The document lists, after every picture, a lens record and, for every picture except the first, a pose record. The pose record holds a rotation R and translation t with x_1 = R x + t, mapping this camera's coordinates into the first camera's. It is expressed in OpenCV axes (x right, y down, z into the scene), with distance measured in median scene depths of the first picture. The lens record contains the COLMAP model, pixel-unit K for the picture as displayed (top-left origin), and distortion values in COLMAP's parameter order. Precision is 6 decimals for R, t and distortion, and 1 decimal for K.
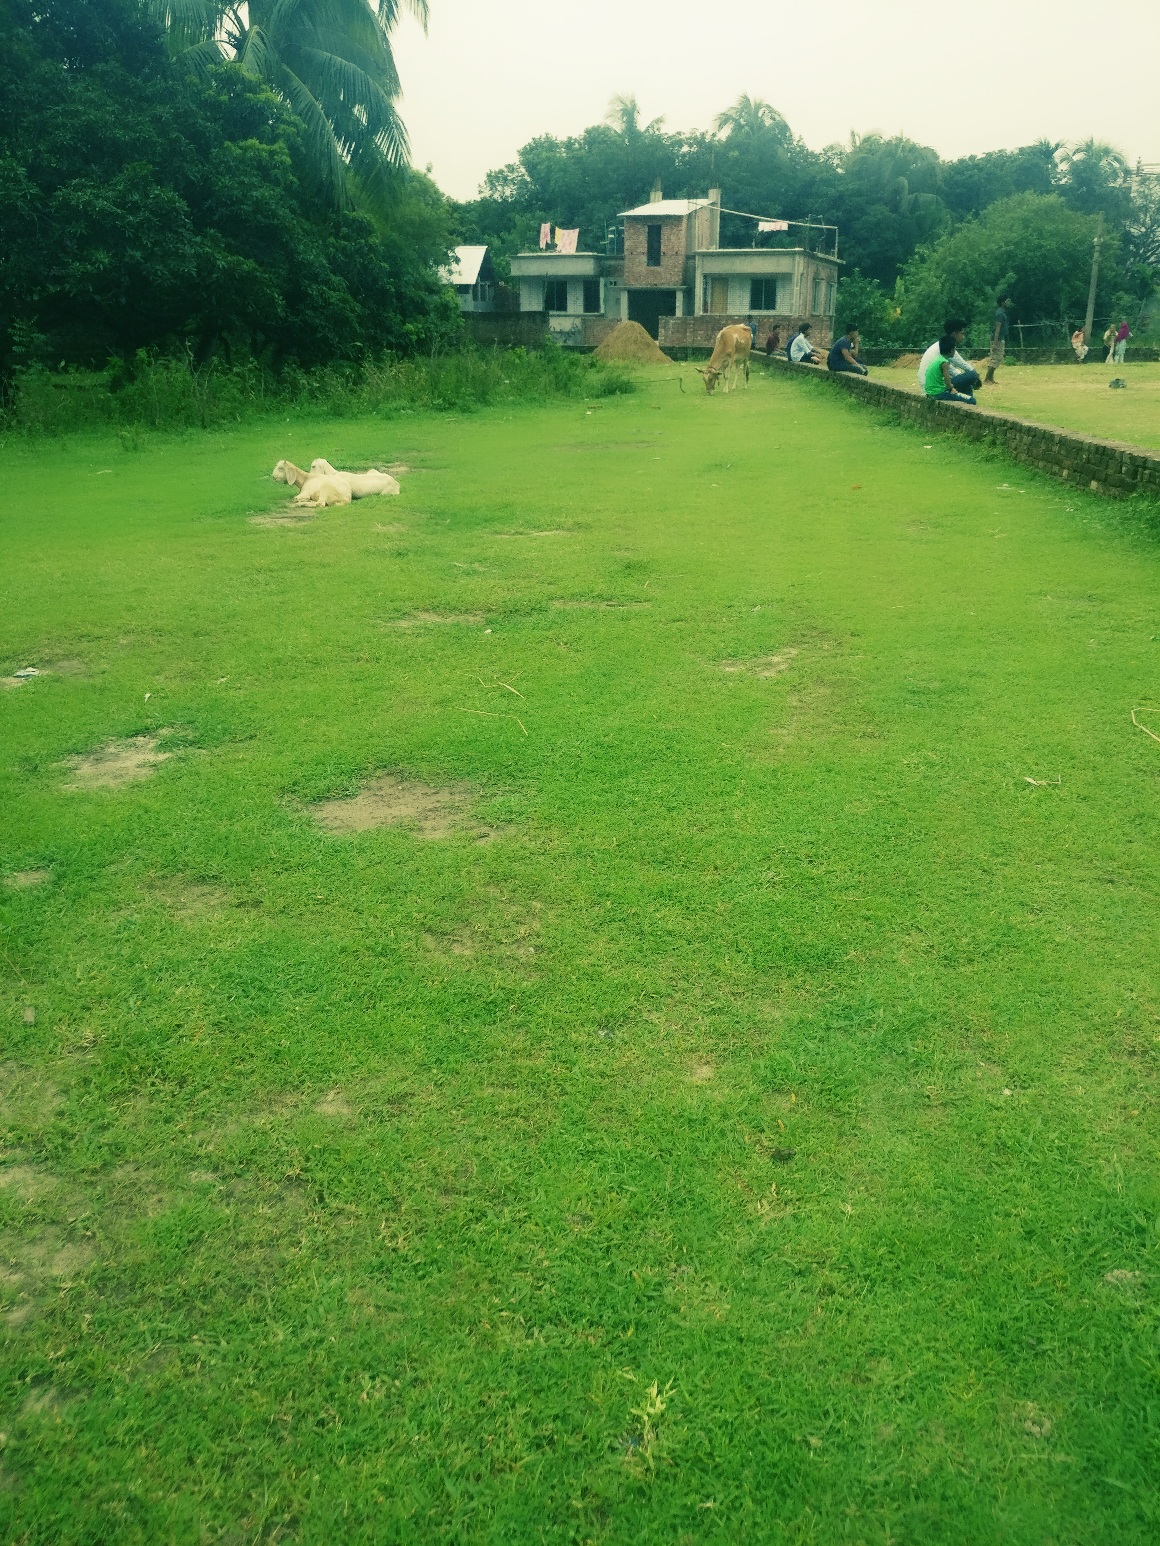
lens RADIAL K [[1250.0, 0, 590.2], [0, 1250.0, 767.4], [0, 0, 1]] dist [0.030880, 0.017812]
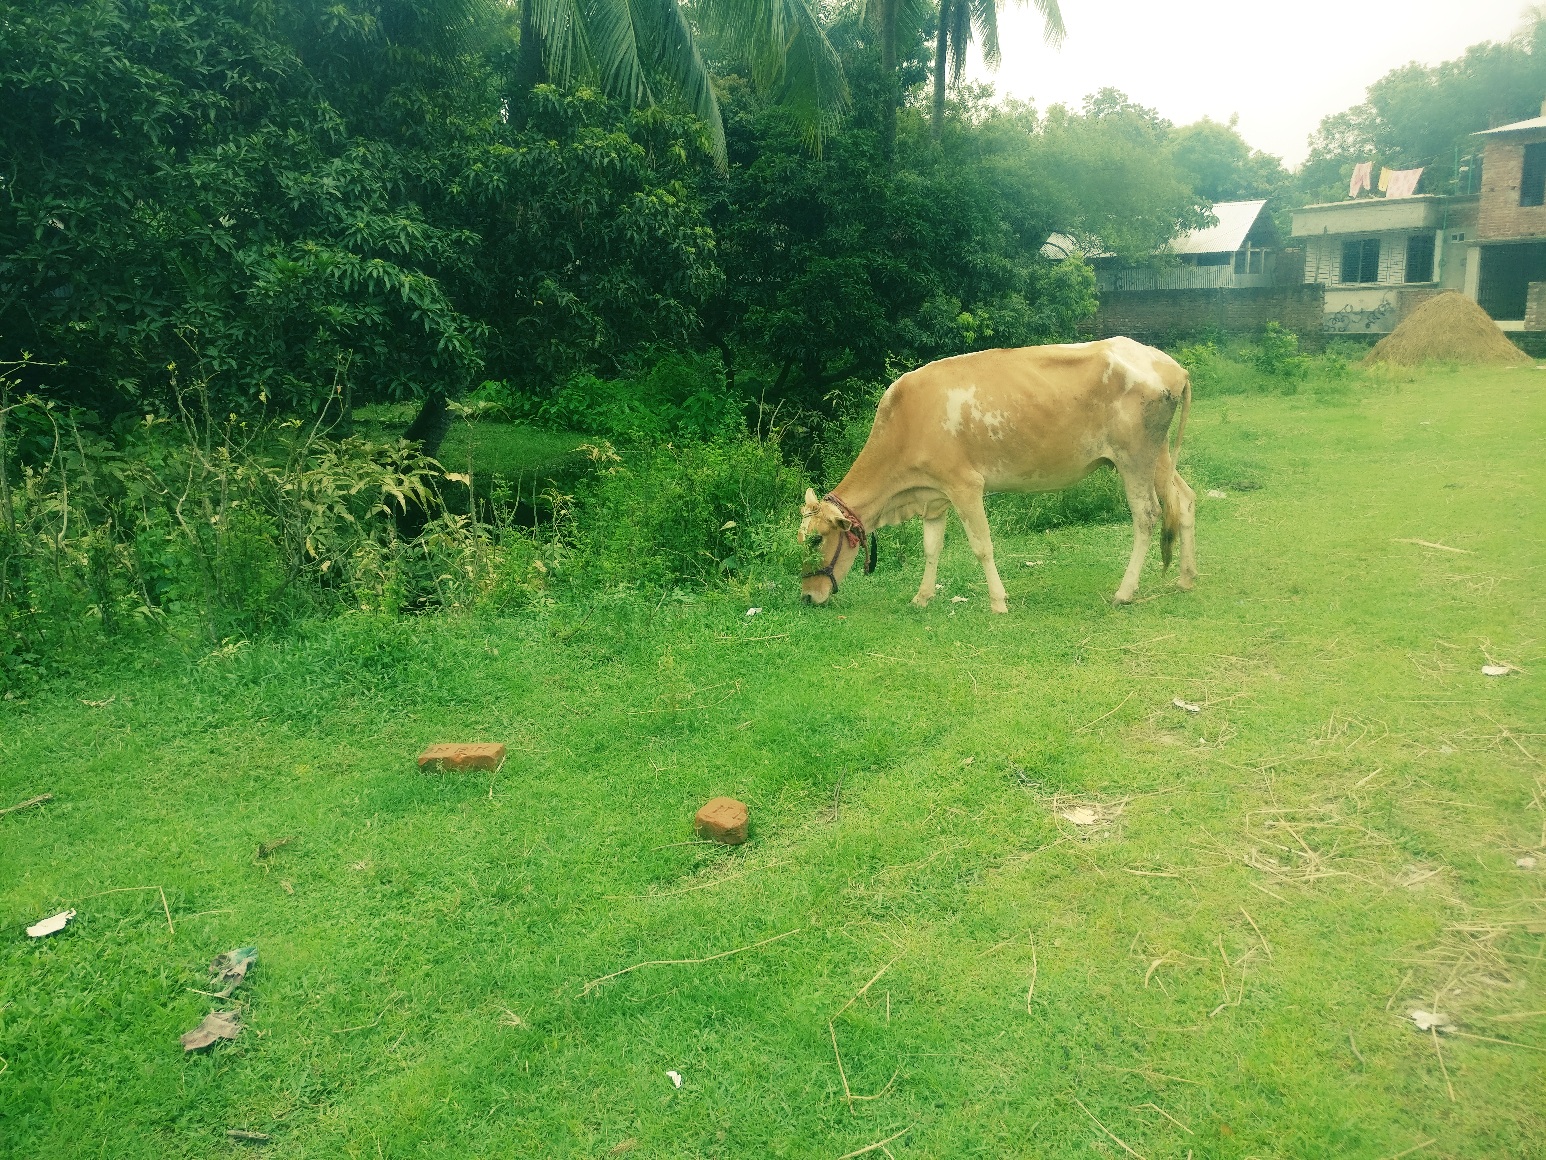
lens RADIAL K [[1245.3, 0, 818.3], [0, 1245.3, 554.1], [0, 0, 1]] dist [-0.007838, 0.091672]
pose [[0.876138, 0.064388, -0.477741, 0.047861], [-0.132392, 0.985071, -0.110032, -0.106940], [0.463524, 0.159653, 0.871583, 0.302640]]
